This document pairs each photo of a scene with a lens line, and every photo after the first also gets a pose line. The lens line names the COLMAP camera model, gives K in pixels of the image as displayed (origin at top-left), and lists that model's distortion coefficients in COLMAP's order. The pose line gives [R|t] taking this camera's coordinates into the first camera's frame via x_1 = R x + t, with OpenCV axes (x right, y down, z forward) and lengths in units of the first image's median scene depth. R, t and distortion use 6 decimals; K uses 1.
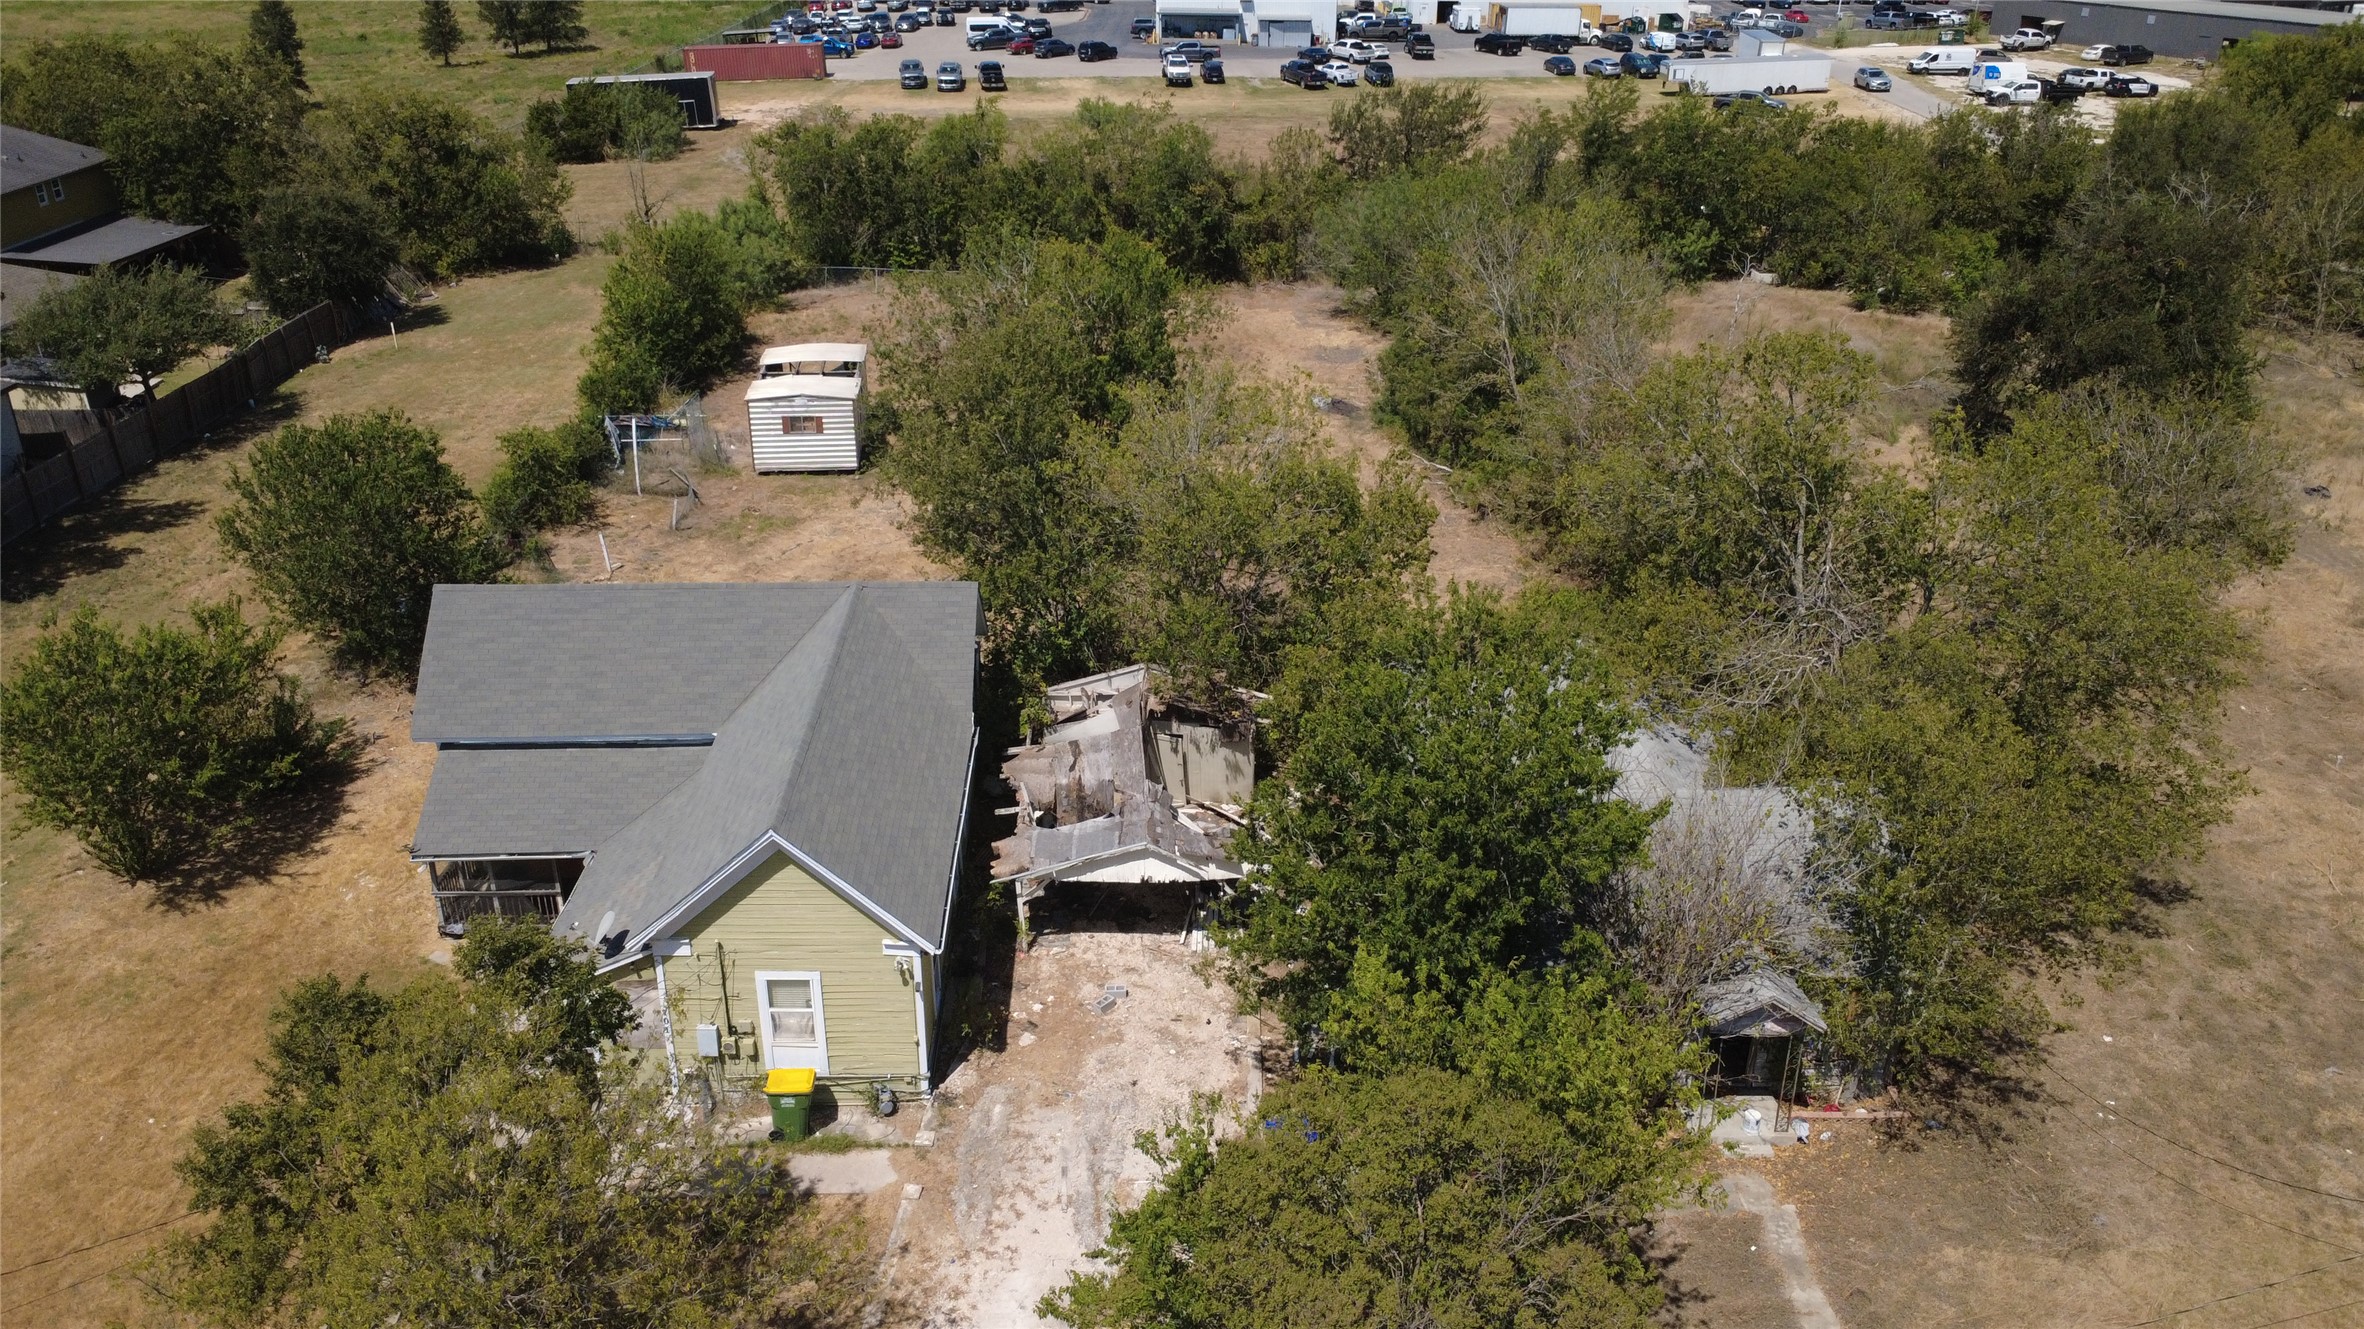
lens RADIAL K [[1722.2, 0, 1180.7], [0, 1722.2, 672.0], [0, 0, 1]] dist [-0.002536, 0.004521]
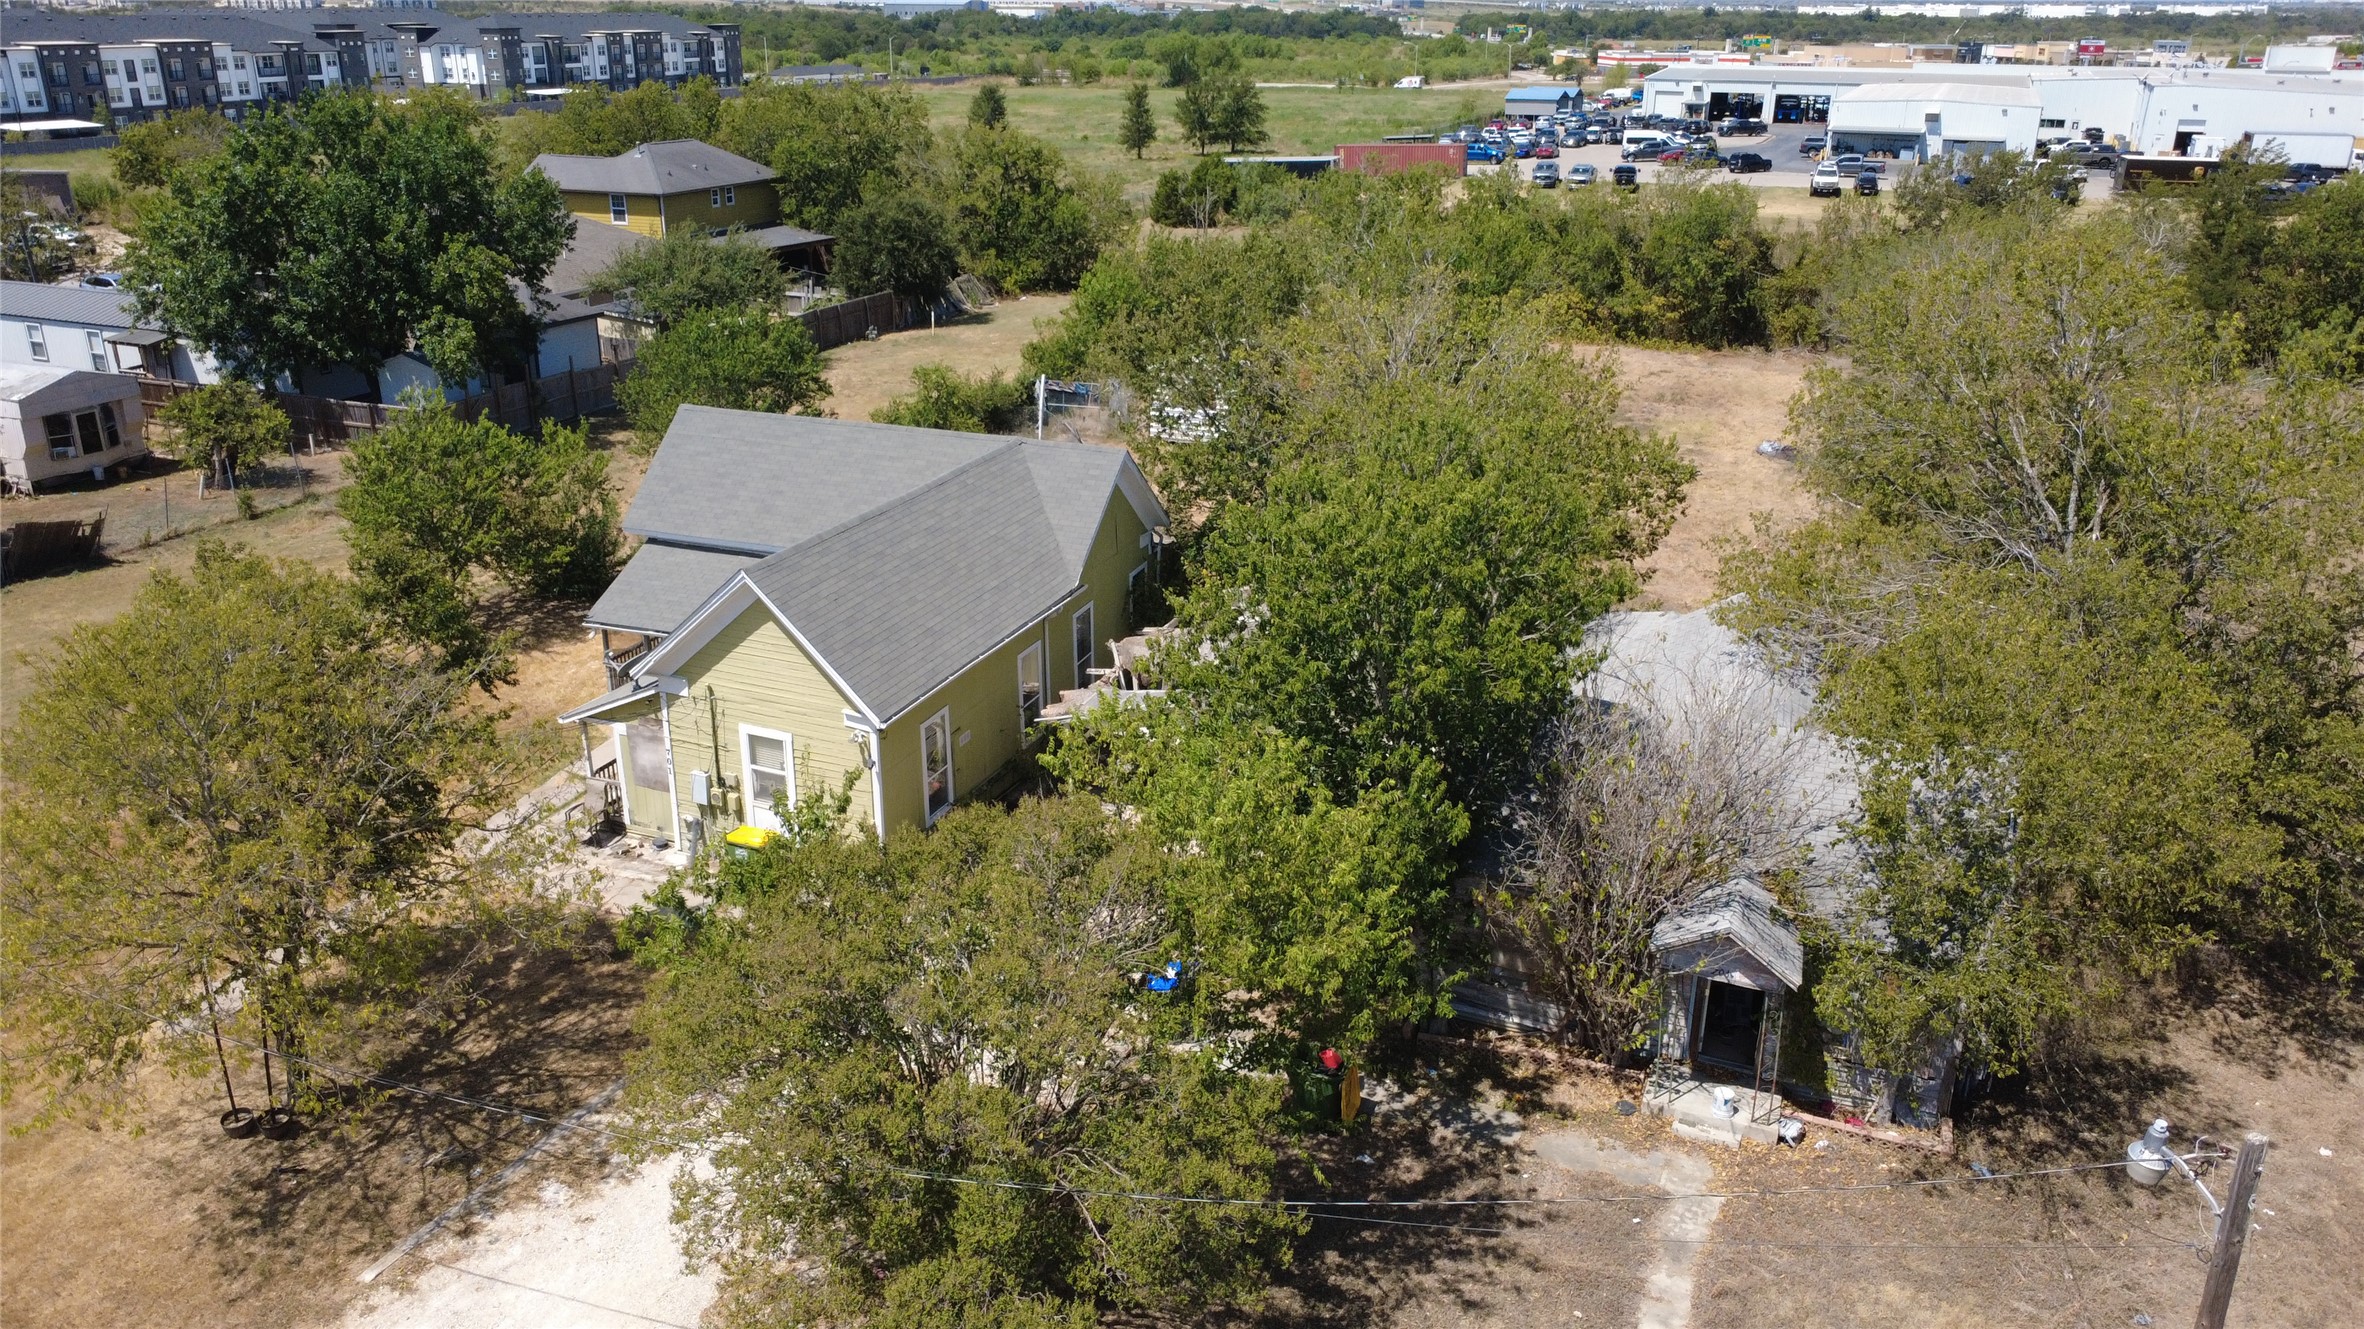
lens RADIAL K [[1722.2, 0, 1180.7], [0, 1722.2, 672.0], [0, 0, 1]] dist [-0.002536, 0.004521]
pose [[0.914196, 0.141224, -0.379870, 0.203568], [-0.173782, 0.983376, -0.052636, 0.080290], [0.366122, 0.114135, 0.923541, 0.071831]]
